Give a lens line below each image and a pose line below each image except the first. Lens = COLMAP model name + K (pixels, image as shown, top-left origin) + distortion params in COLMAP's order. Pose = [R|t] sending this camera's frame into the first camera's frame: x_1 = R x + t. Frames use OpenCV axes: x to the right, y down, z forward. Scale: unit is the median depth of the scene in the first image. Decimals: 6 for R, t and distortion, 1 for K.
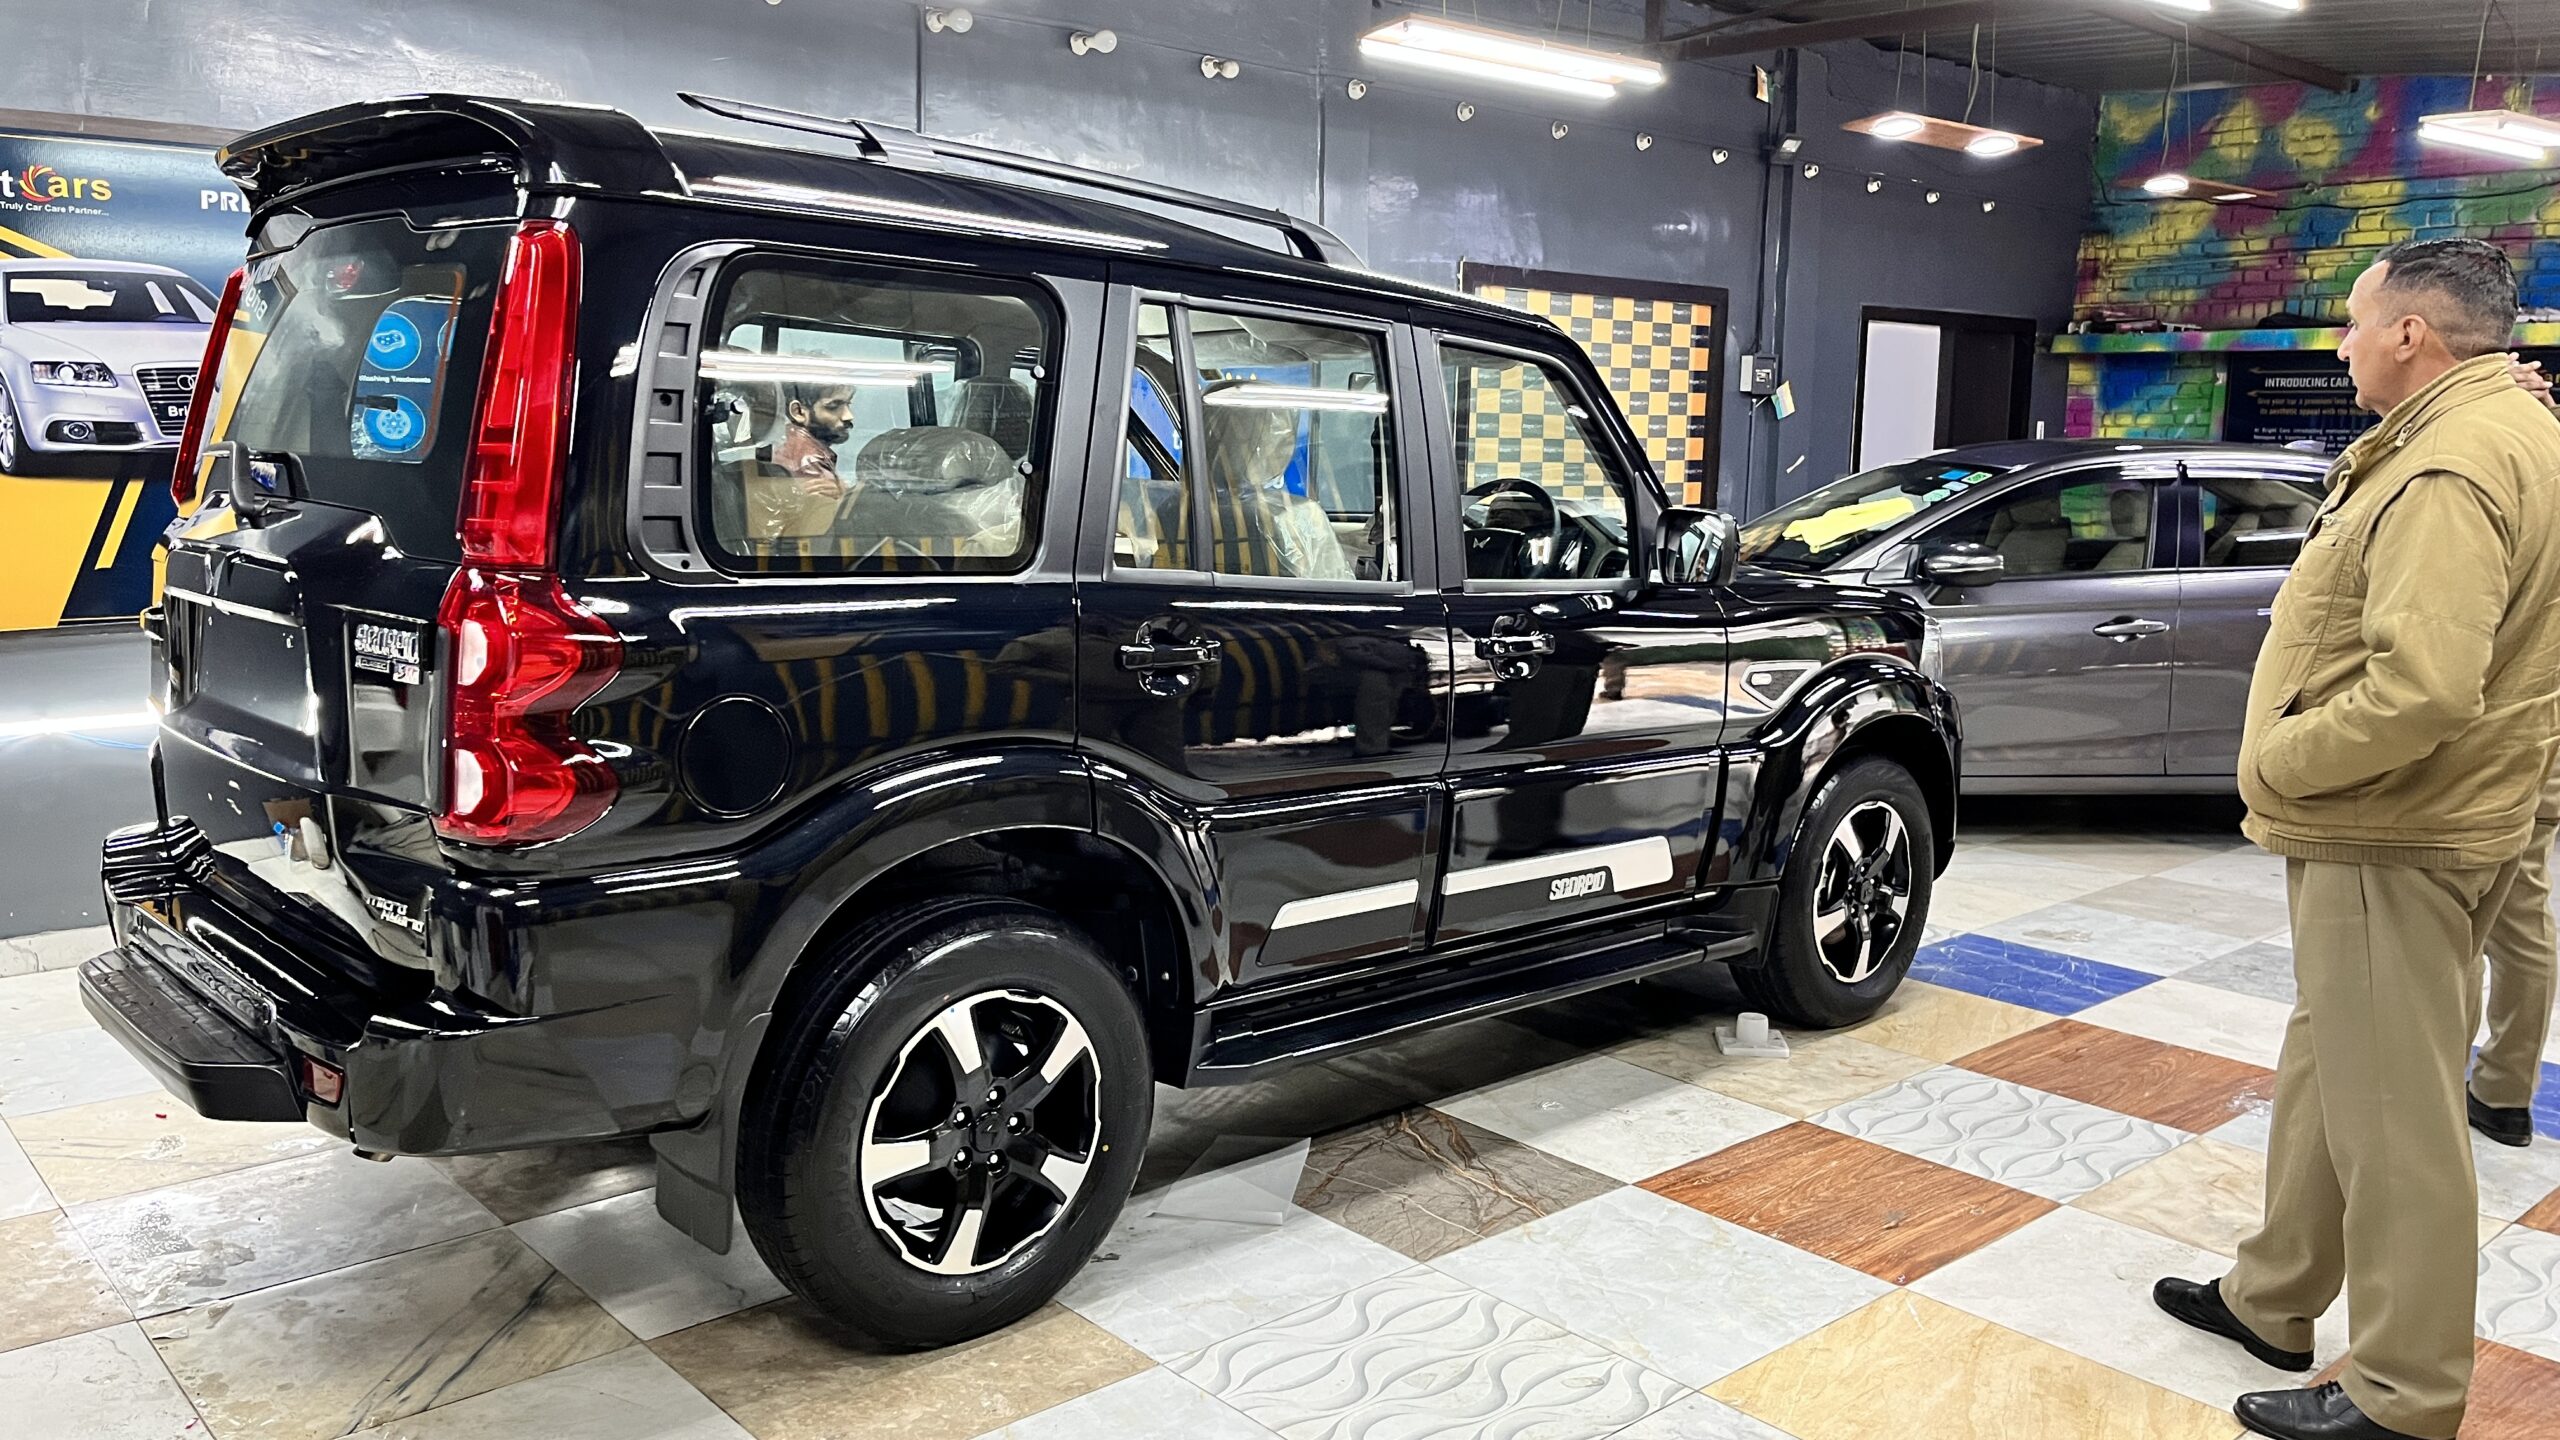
lens RADIAL K [[1940.5, 0, 1265.9], [0, 1940.5, 730.0], [0, 0, 1]] dist [0.130017, -0.160221]
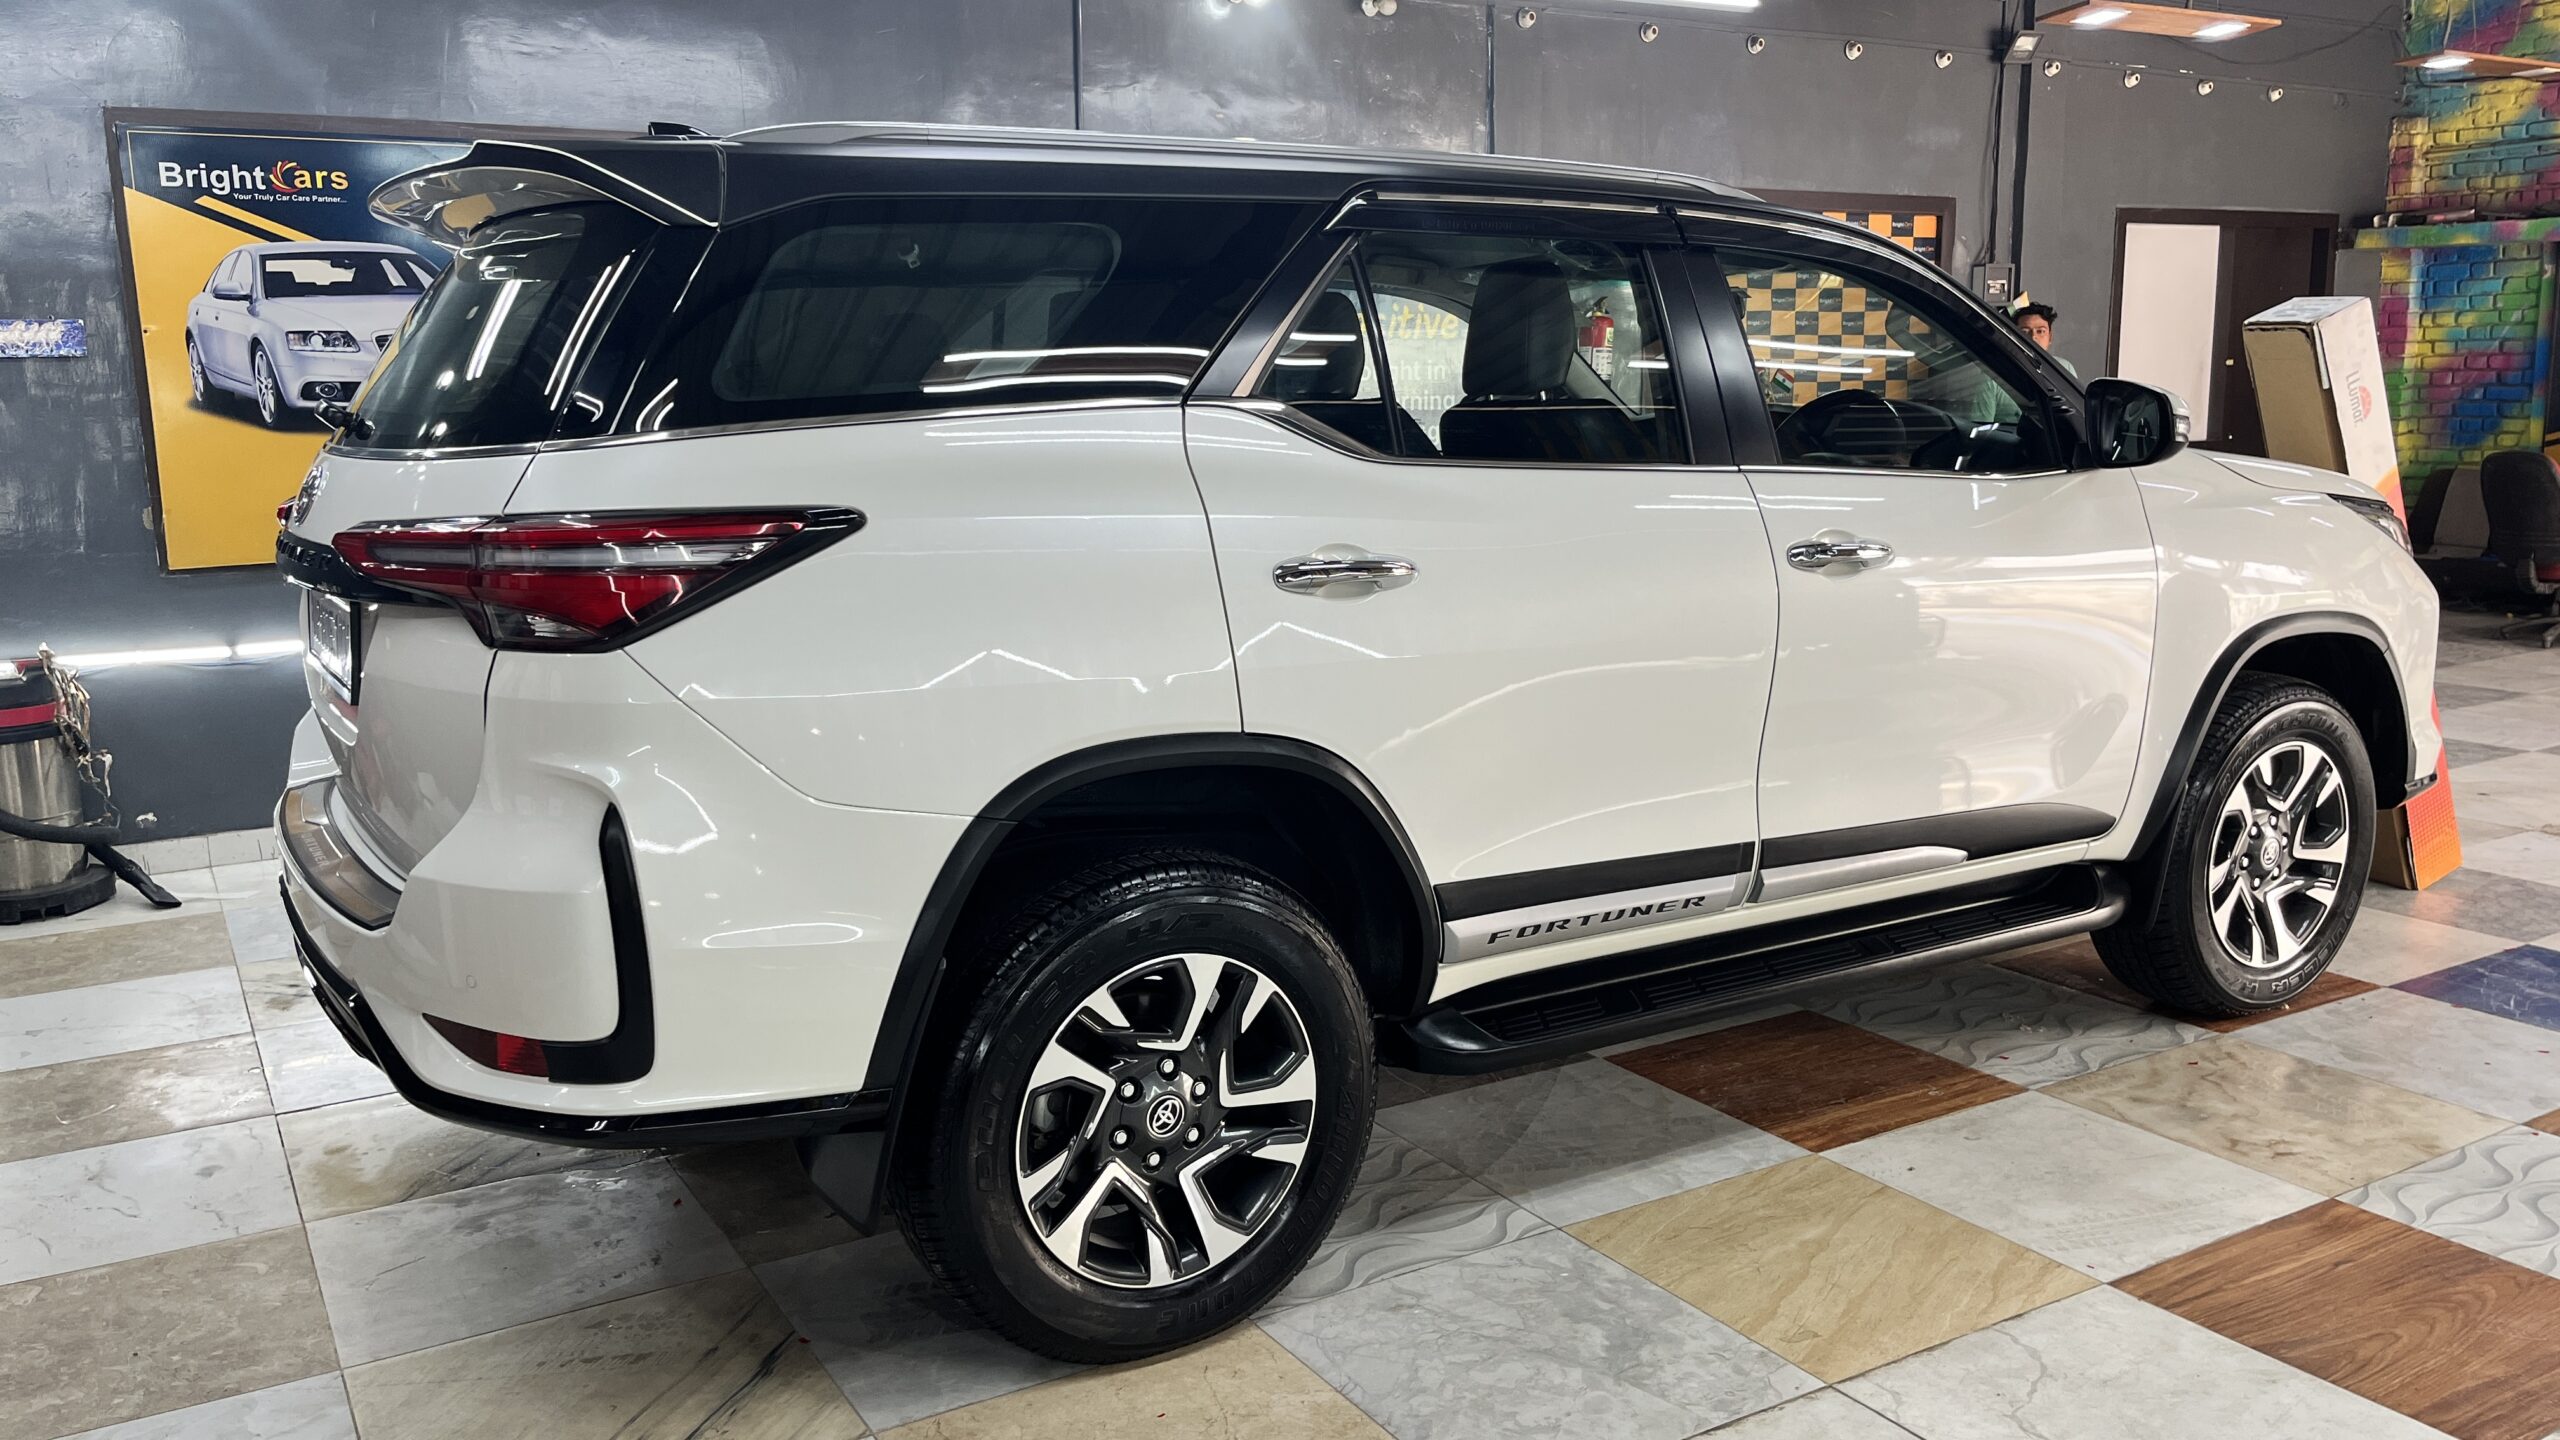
lens RADIAL K [[1940.5, 0, 1265.9], [0, 1940.5, 730.0], [0, 0, 1]] dist [0.130017, -0.160221]
pose [[0.982553, -0.000127, -0.185985, 0.110143], [0.004672, 0.999701, 0.023997, 0.016063], [0.185927, -0.024447, 0.982259, -0.030149]]
